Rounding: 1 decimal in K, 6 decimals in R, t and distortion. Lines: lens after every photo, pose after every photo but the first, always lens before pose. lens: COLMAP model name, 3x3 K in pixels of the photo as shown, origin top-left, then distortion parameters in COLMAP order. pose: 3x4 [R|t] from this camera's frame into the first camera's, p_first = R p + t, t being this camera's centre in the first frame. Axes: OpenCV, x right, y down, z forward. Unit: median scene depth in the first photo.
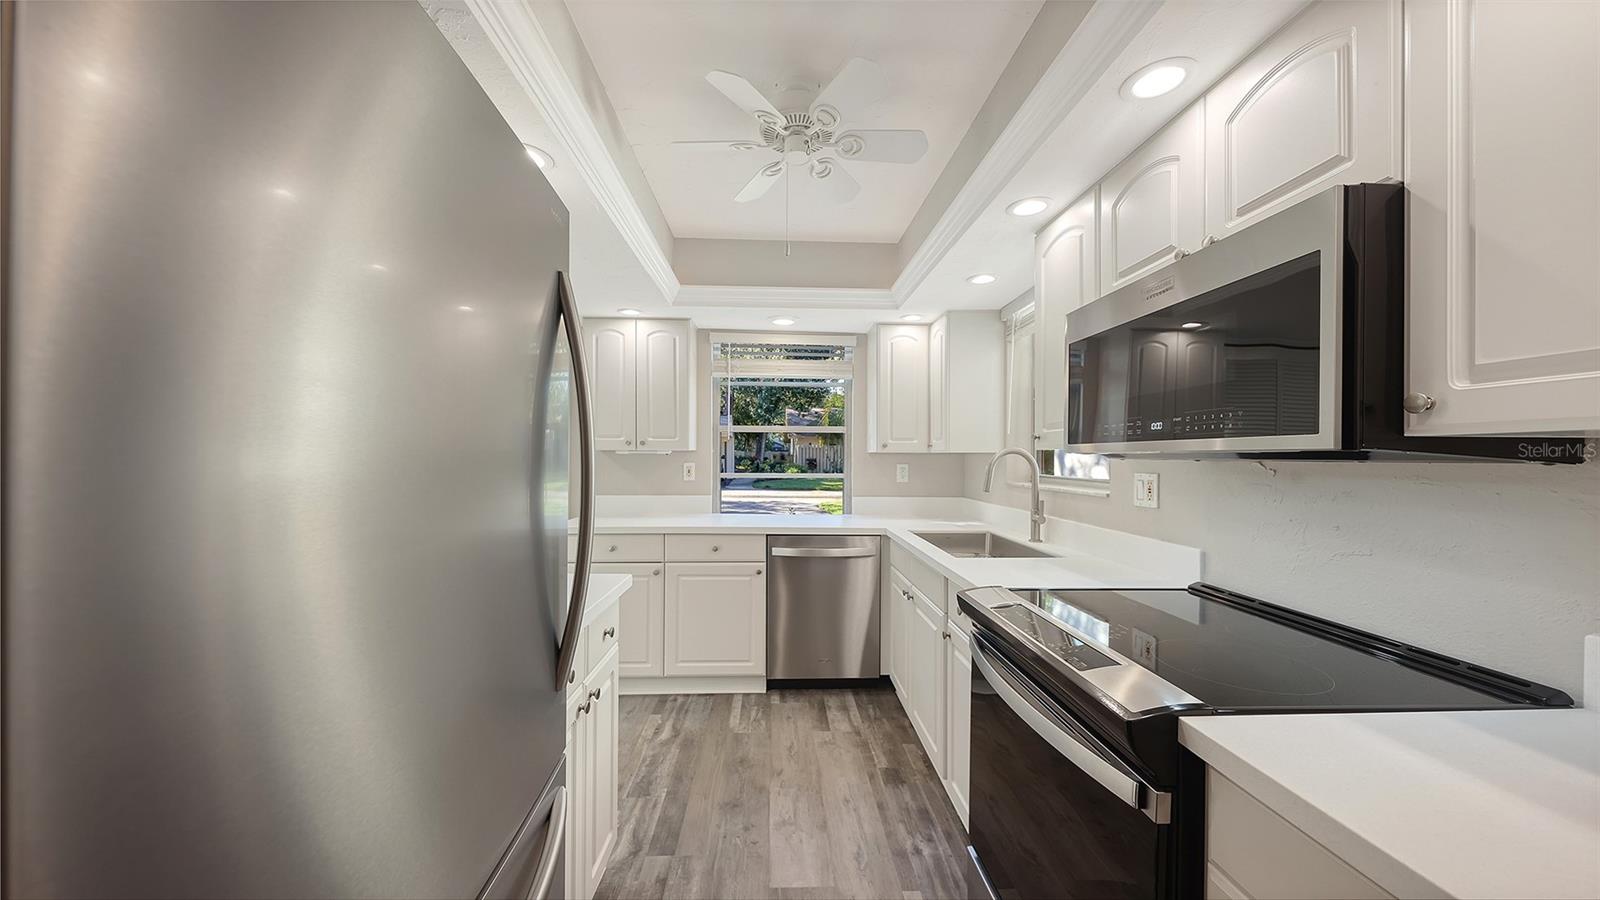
lens RADIAL K [[551.4, 0, 795.3], [0, 551.4, 459.7], [0, 0, 1]] dist [0.002199, -0.000066]
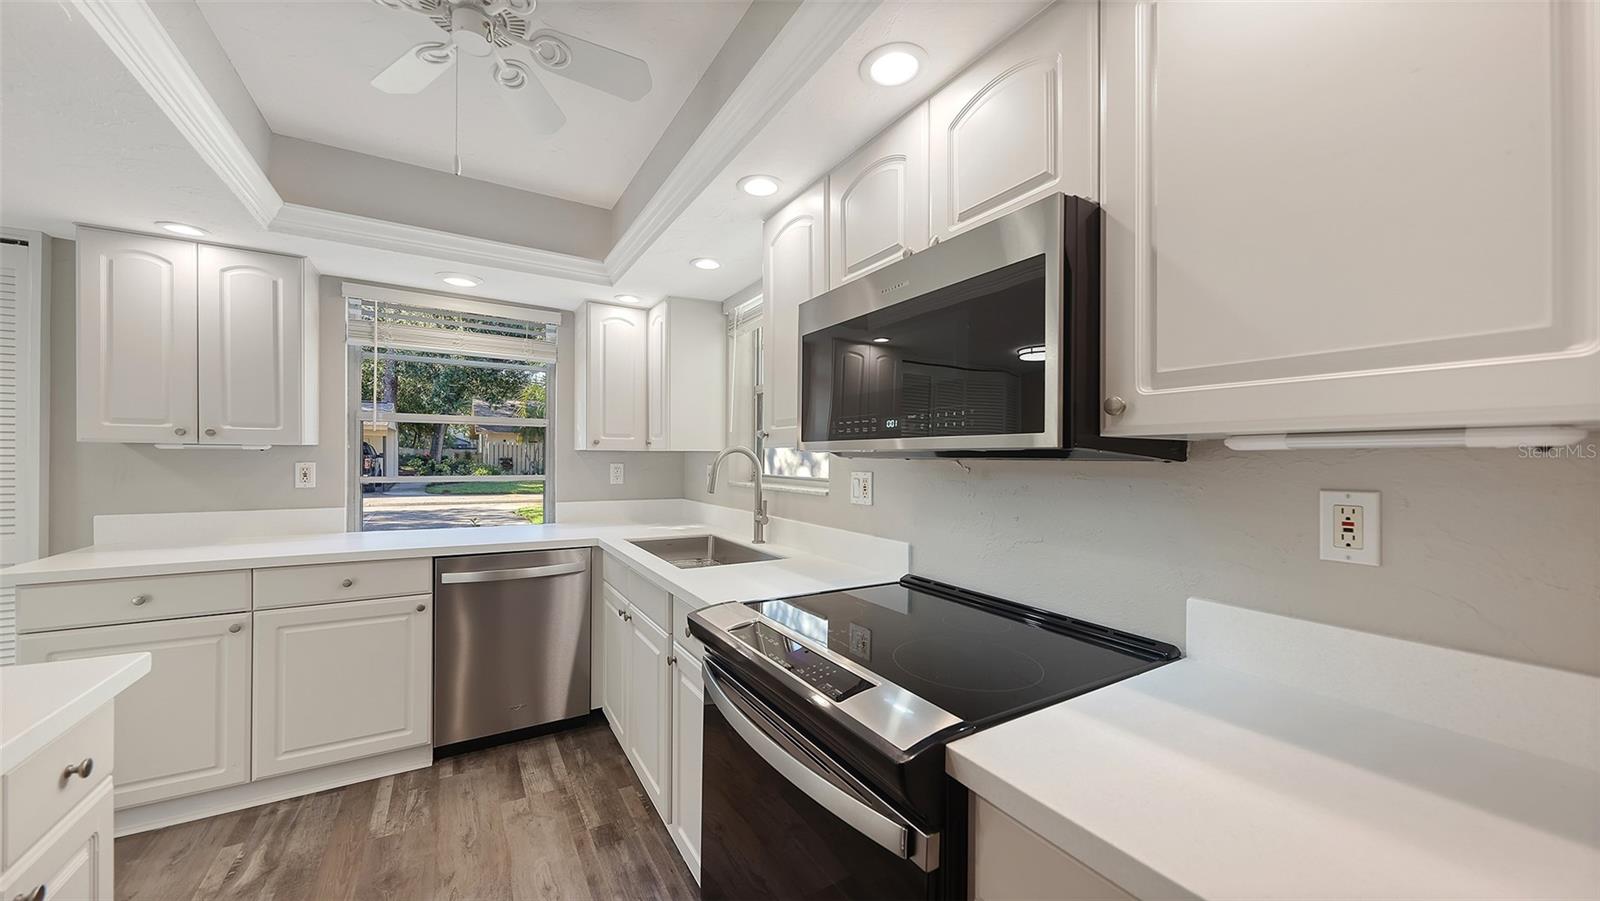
lens RADIAL K [[559.3, 0, 792.5], [0, 559.3, 460.2], [0, 0, 1]] dist [0.001058, -0.000107]
pose [[0.876727, -0.000179, 0.480988, 0.012919], [-0.000813, 0.999998, 0.001853, 0.000943], [-0.480988, -0.002016, 0.876725, 0.104045]]
